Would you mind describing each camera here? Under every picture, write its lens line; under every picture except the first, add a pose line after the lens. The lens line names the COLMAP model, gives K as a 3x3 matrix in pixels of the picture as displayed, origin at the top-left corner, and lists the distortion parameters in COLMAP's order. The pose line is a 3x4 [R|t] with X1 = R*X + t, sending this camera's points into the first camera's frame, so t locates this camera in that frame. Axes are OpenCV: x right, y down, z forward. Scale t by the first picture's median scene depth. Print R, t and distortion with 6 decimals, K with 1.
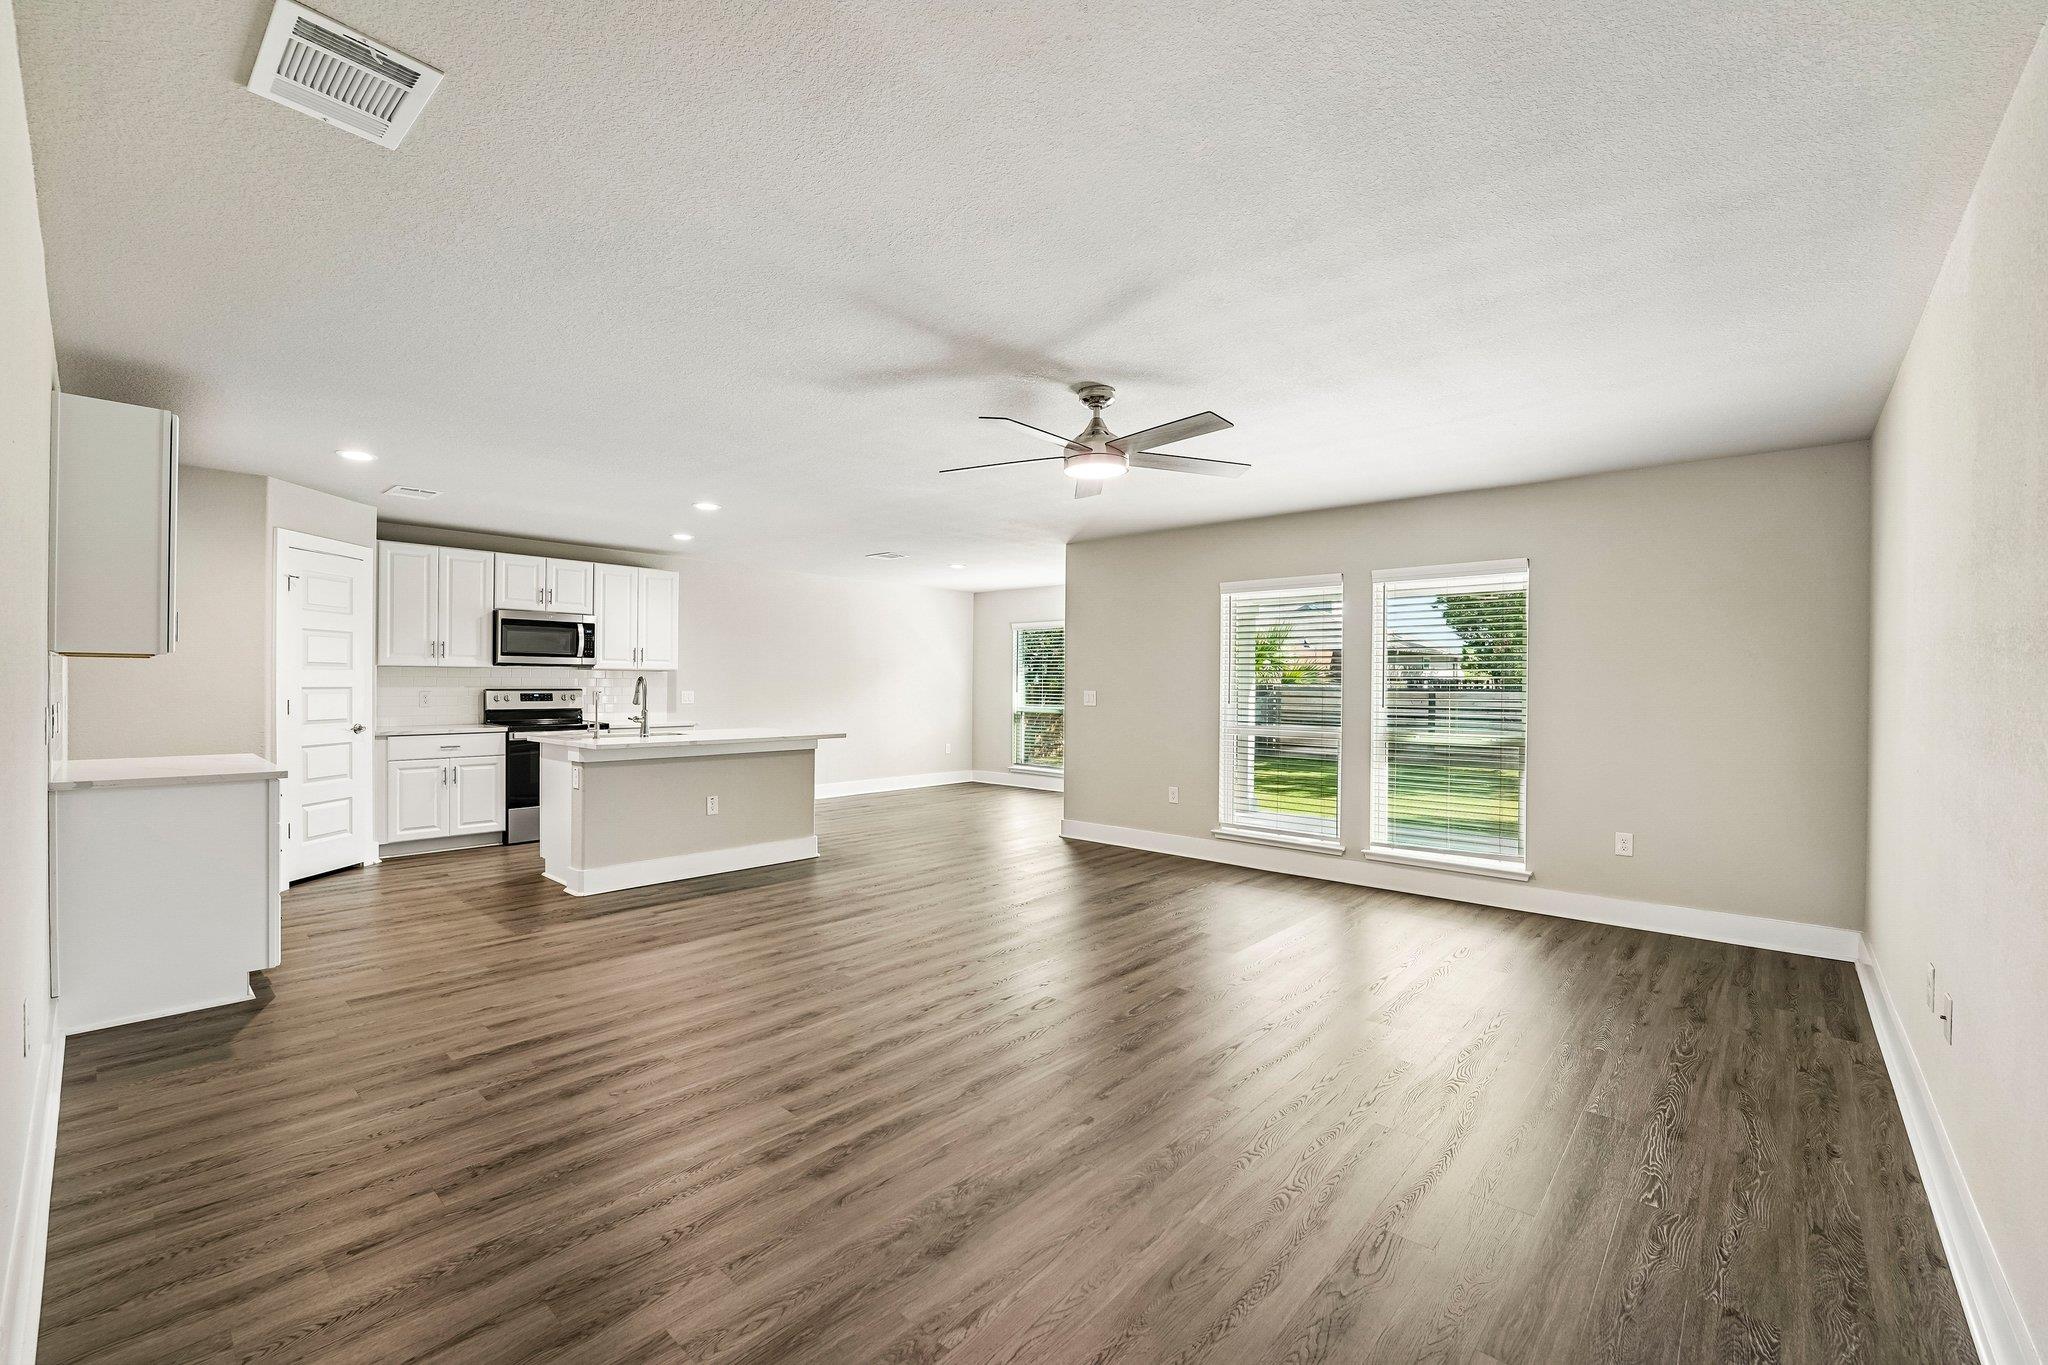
lens RADIAL K [[858.4, 0, 1024.0], [0, 858.4, 682.5], [0, 0, 1]] dist [-0.035455, 0.000105]
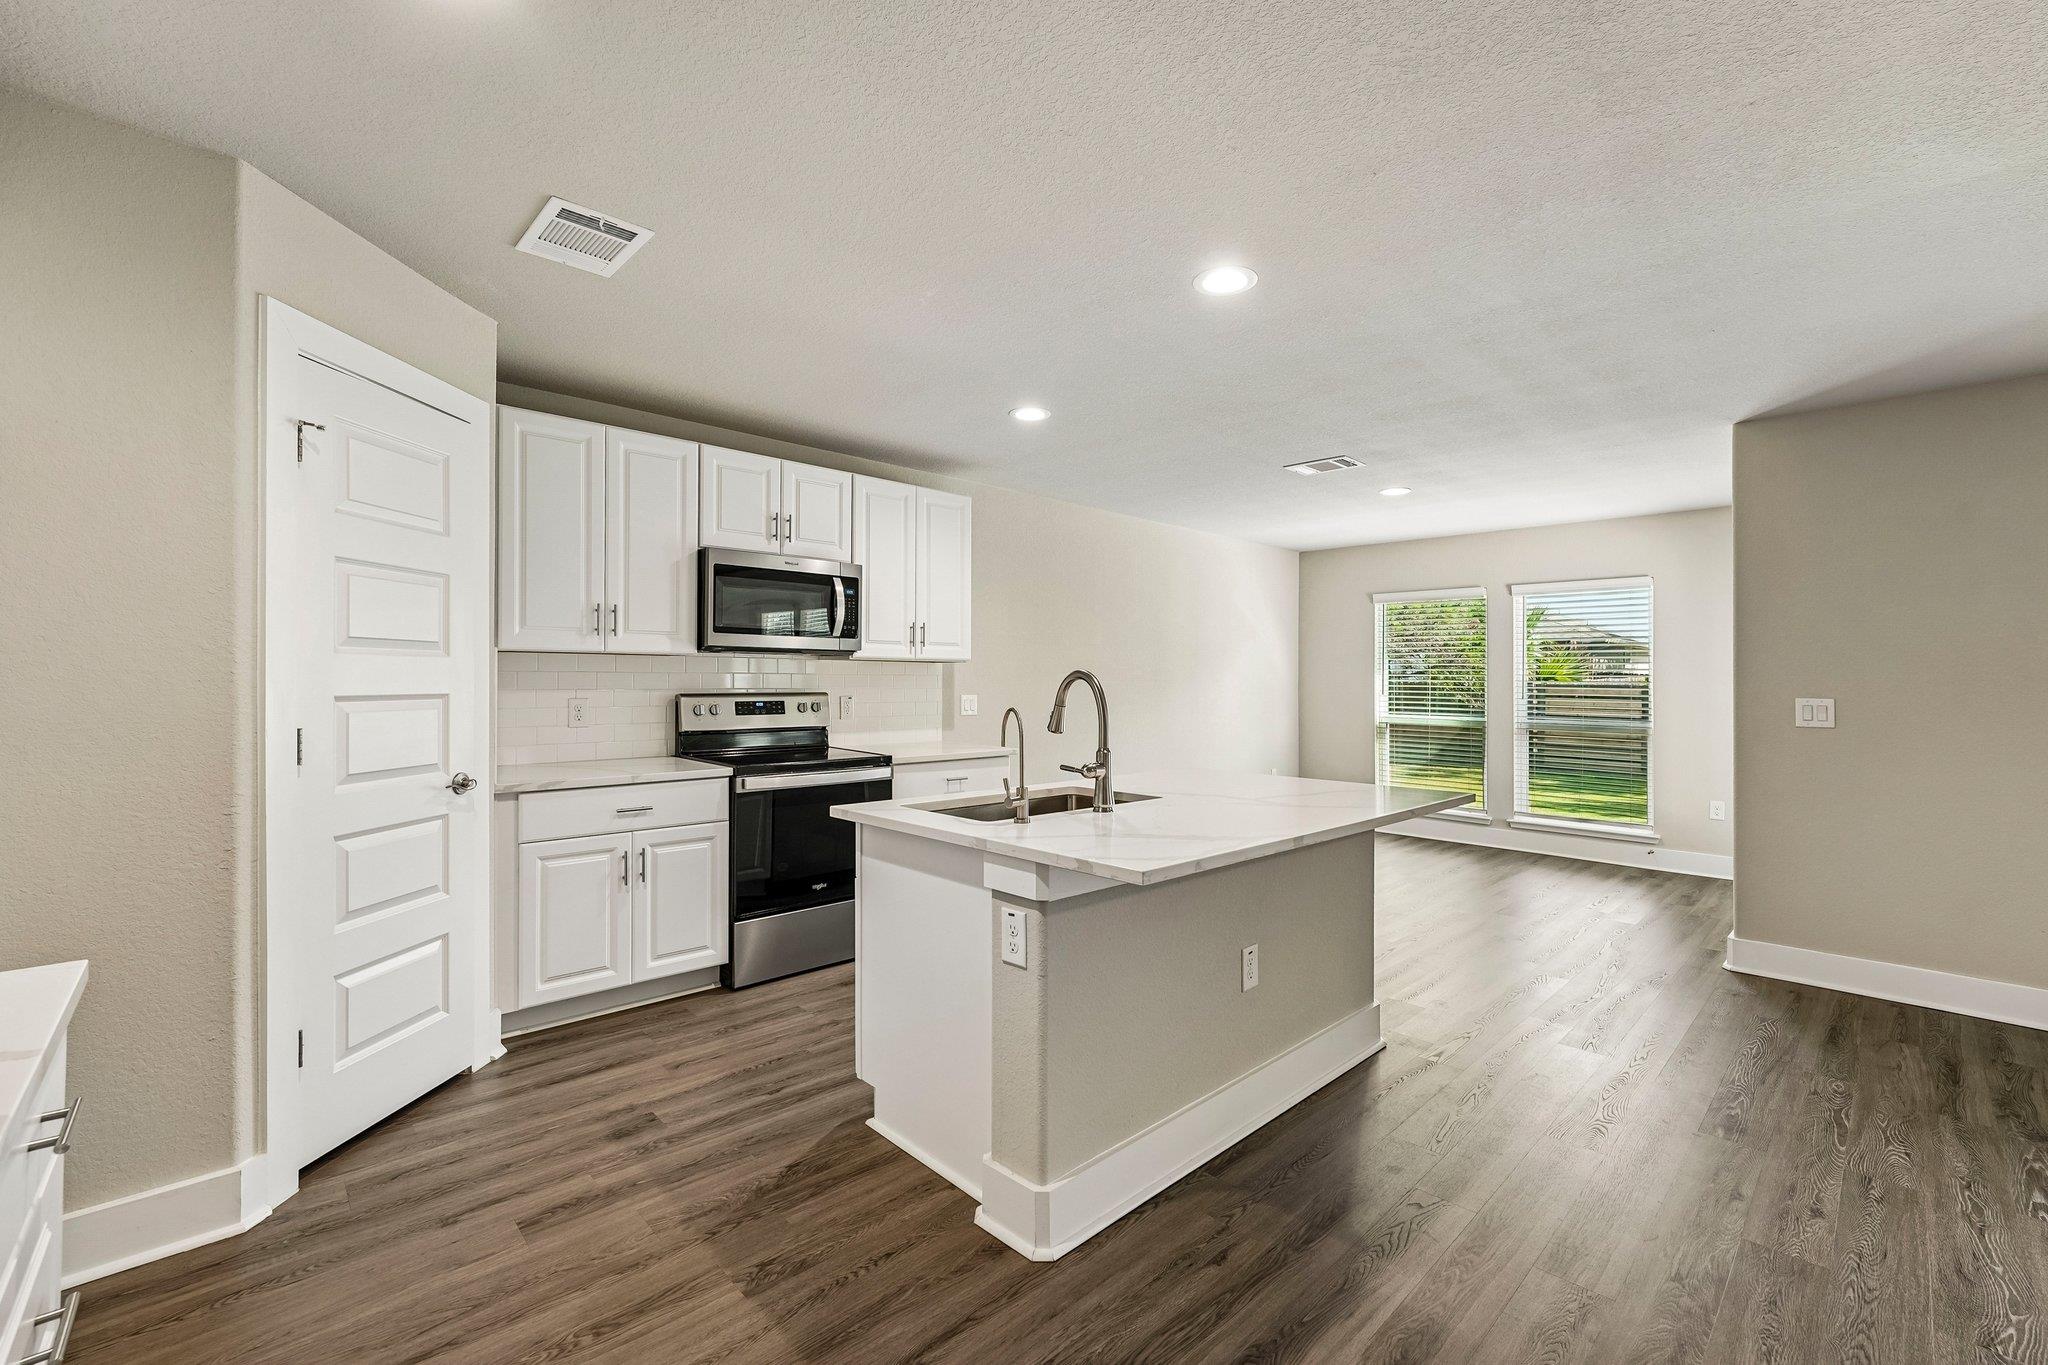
lens RADIAL K [[876.9, 0, 1024.0], [0, 876.9, 682.5], [0, 0, 1]] dist [-0.015081, -0.000006]
pose [[0.996185, 0.002568, -0.087231, -0.371724], [-0.002027, 0.999978, 0.006286, -0.003902], [0.087246, -0.006086, 0.996168, 0.460989]]
